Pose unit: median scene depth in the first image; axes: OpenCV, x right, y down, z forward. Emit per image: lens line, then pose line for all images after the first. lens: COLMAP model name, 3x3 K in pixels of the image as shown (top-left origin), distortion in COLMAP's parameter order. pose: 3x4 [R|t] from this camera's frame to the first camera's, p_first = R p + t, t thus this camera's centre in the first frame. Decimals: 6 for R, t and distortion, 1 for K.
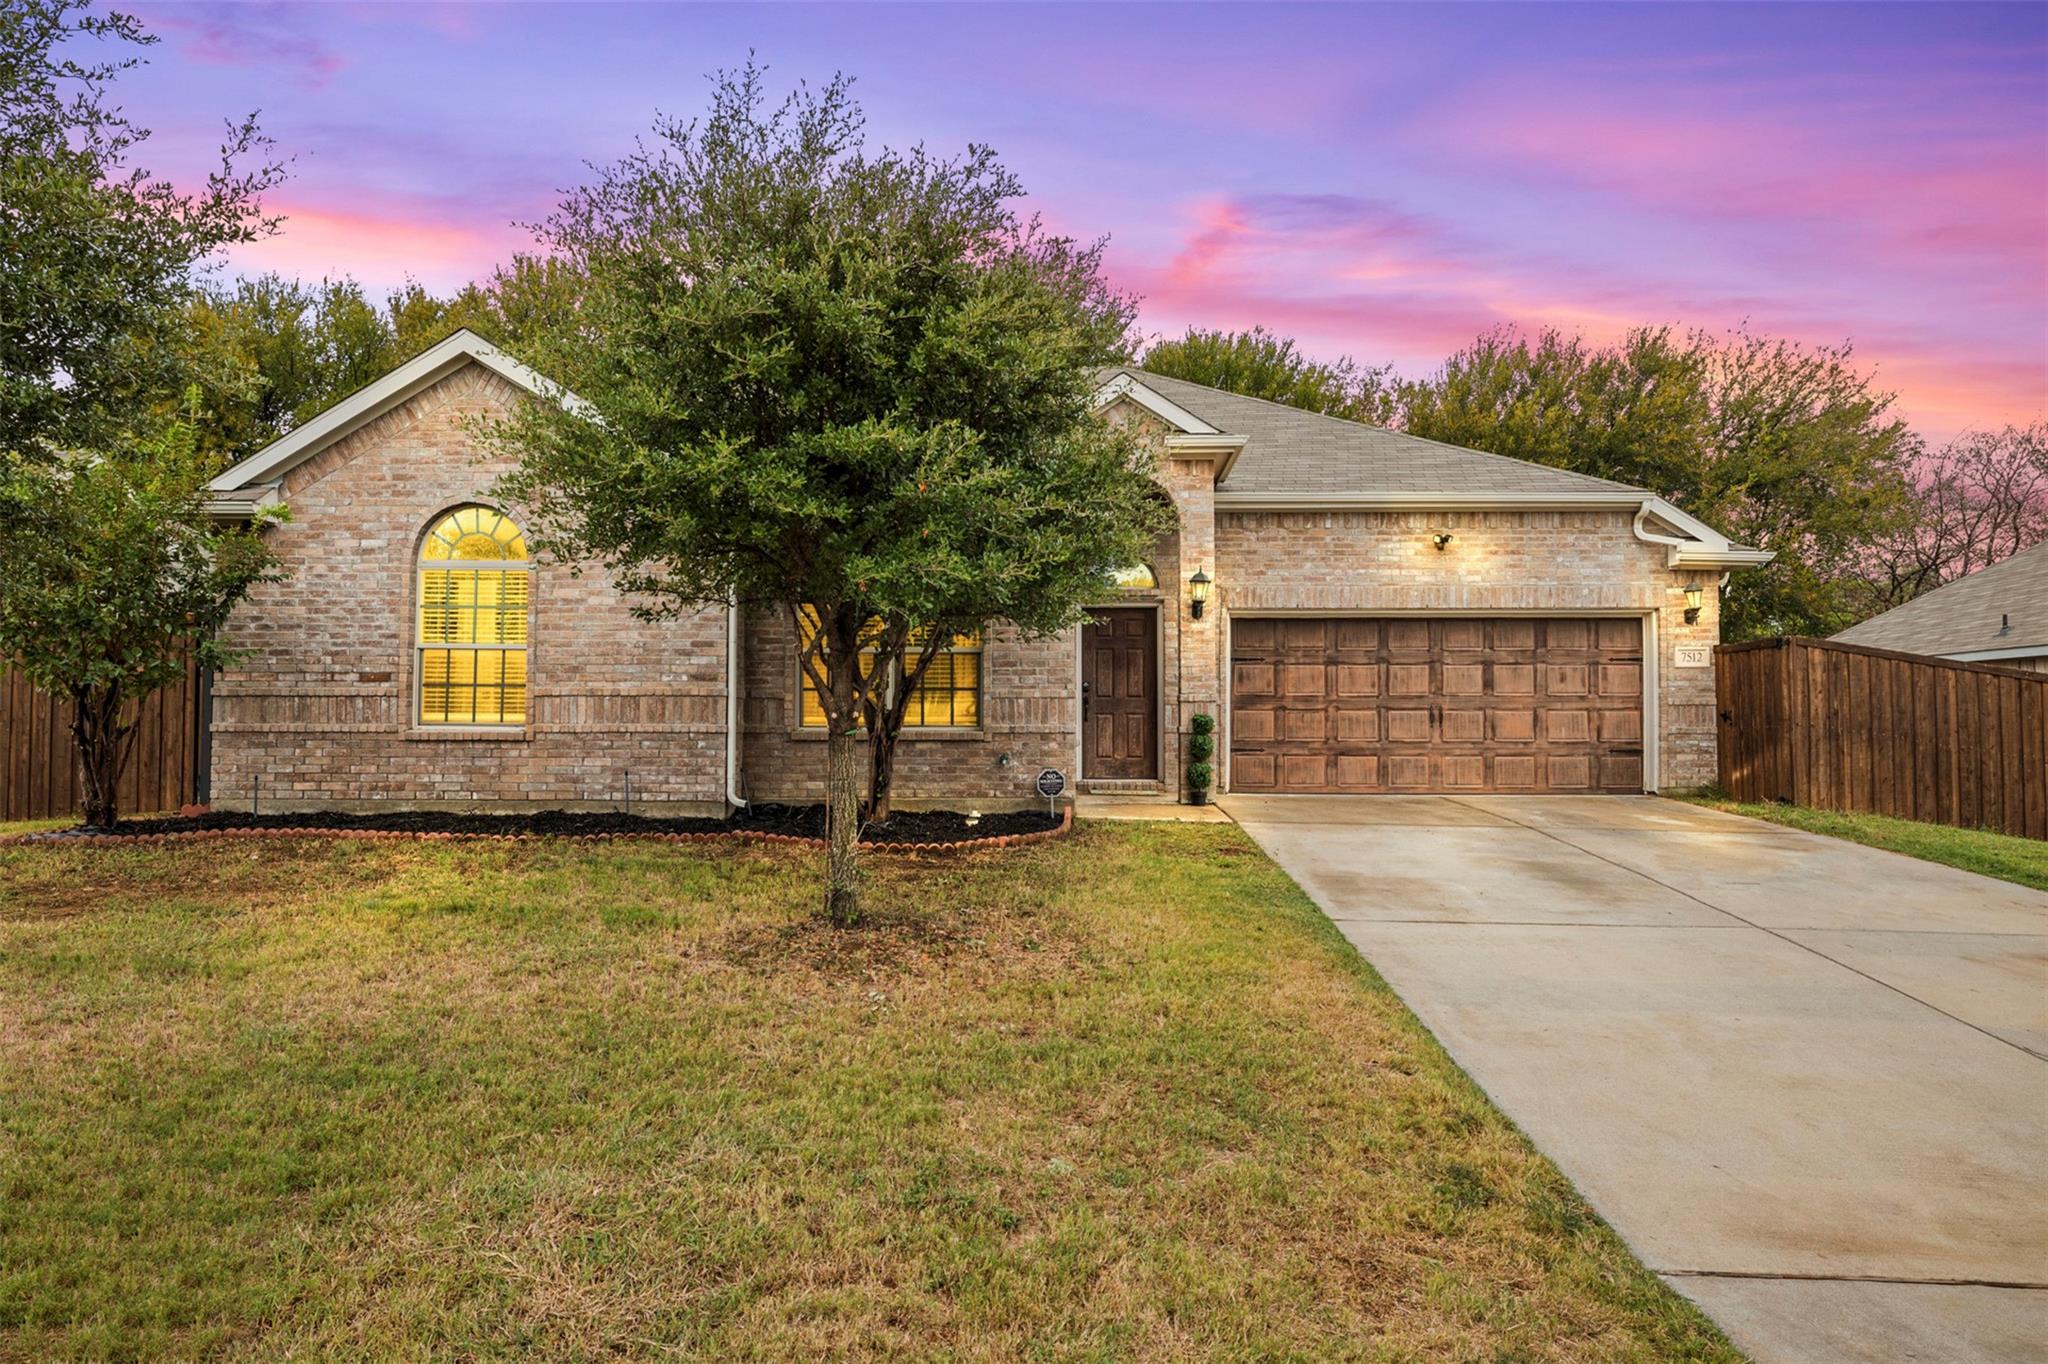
lens RADIAL K [[1204.4, 0, 1024.0], [0, 1204.4, 682.0], [0, 0, 1]] dist [-0.001362, -0.000626]
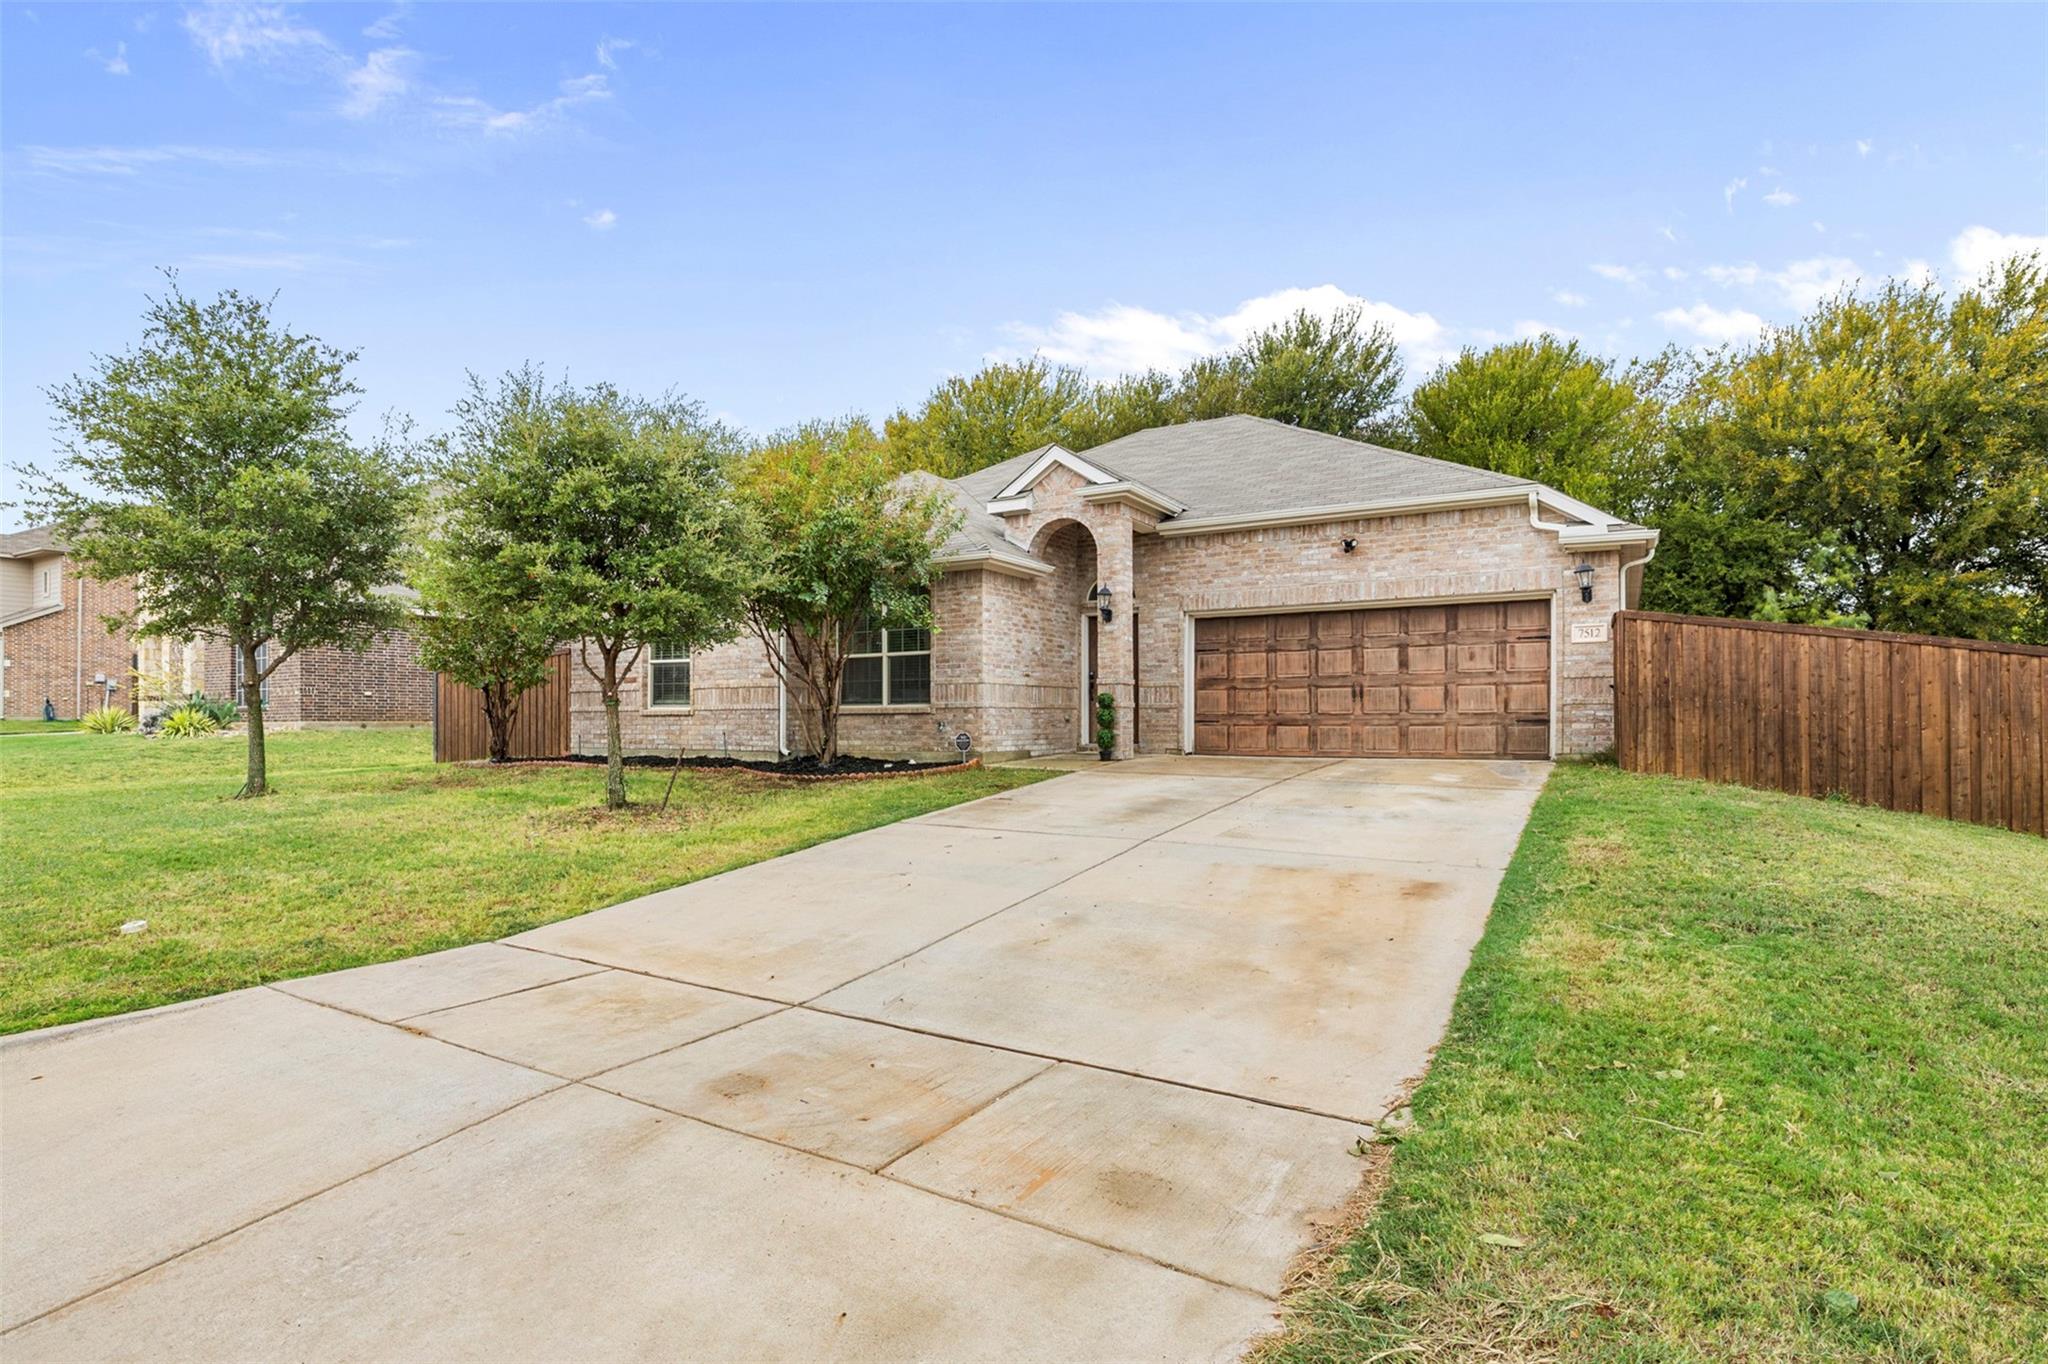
lens RADIAL K [[1002.8, 0, 1023.0], [0, 1002.8, 710.1], [0, 0, 1]] dist [-0.002325, -0.000412]
pose [[0.884317, -0.009564, -0.466788, 0.515969], [0.024271, 0.999380, 0.025505, 0.012886], [0.466255, -0.033884, 0.884001, -0.030142]]
